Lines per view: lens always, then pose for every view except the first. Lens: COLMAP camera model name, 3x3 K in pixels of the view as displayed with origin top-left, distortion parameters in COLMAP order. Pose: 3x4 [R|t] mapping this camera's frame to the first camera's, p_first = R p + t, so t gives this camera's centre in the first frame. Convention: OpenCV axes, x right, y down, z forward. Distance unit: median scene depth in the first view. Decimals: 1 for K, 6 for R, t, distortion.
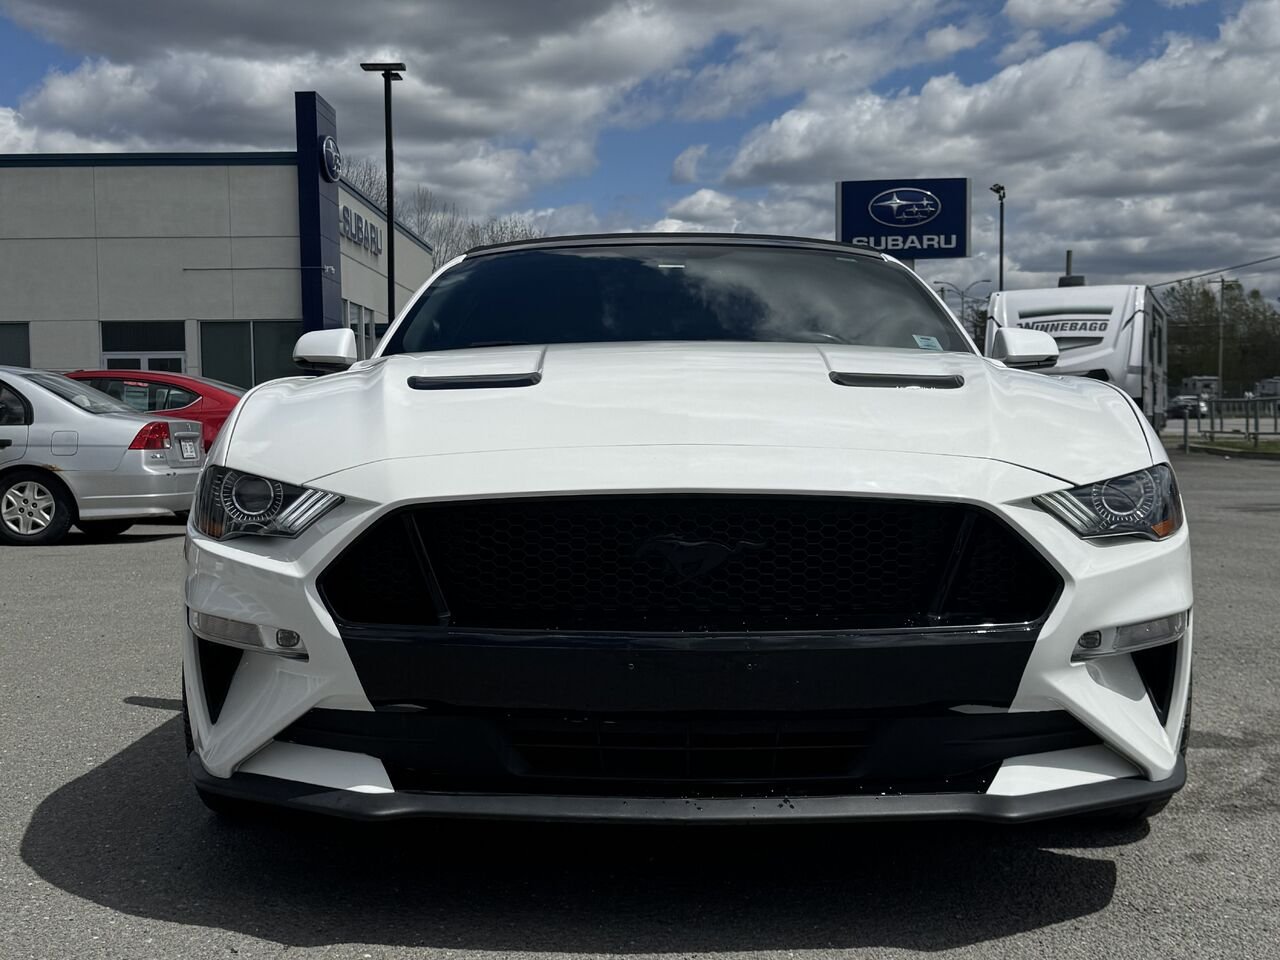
lens RADIAL K [[1618.9, 0, 615.4], [0, 1618.9, 476.6], [0, 0, 1]] dist [0.183884, -0.418369]
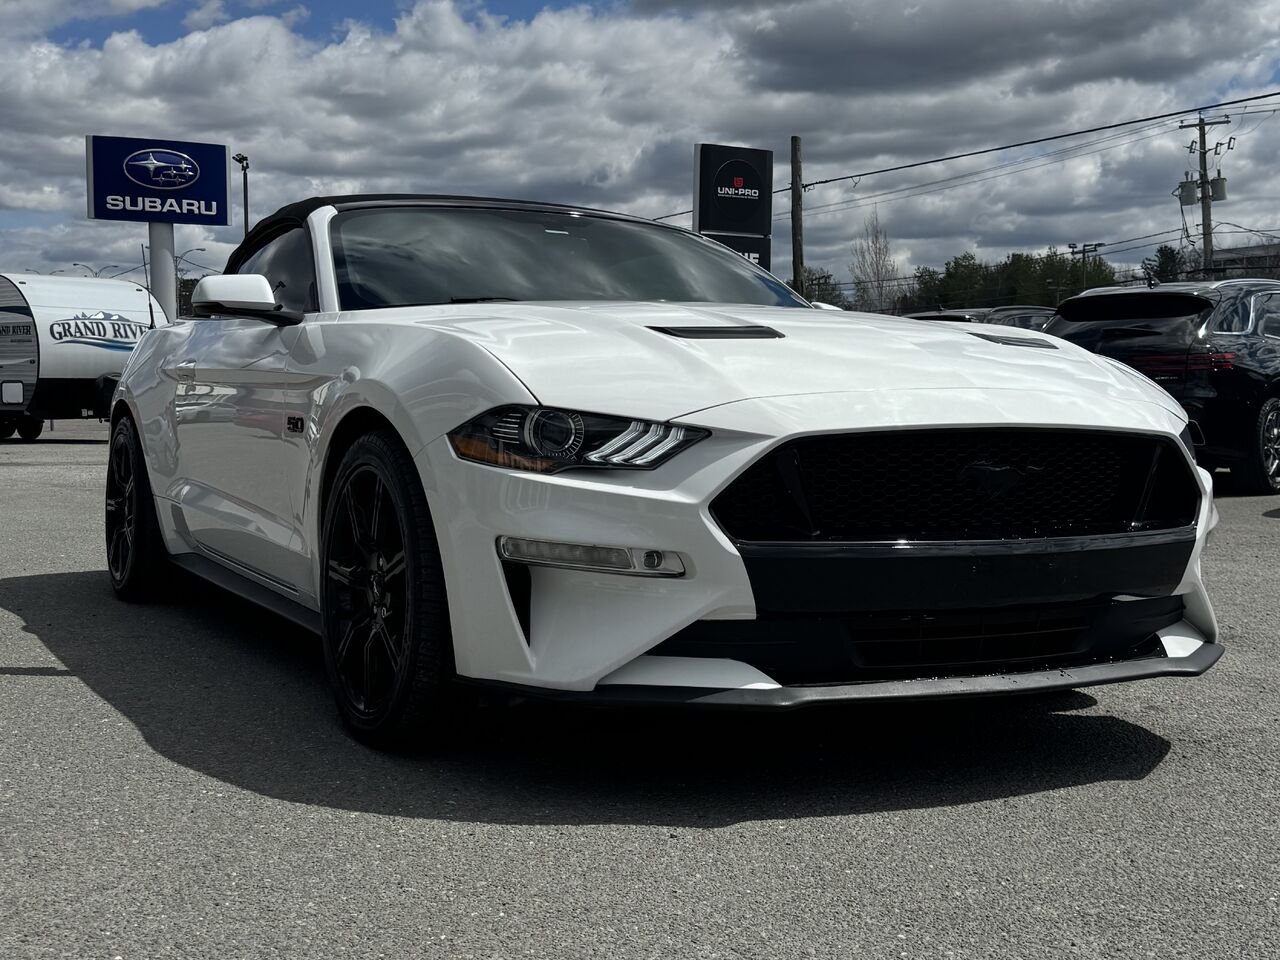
lens RADIAL K [[1633.5, 0, 603.3], [0, 1633.5, 486.5], [0, 0, 1]] dist [0.214720, -0.542003]
pose [[0.878978, -0.012172, 0.476707, -0.191196], [0.001606, 0.999744, 0.022566, 0.006166], [-0.476859, -0.019070, 0.878773, 0.011350]]
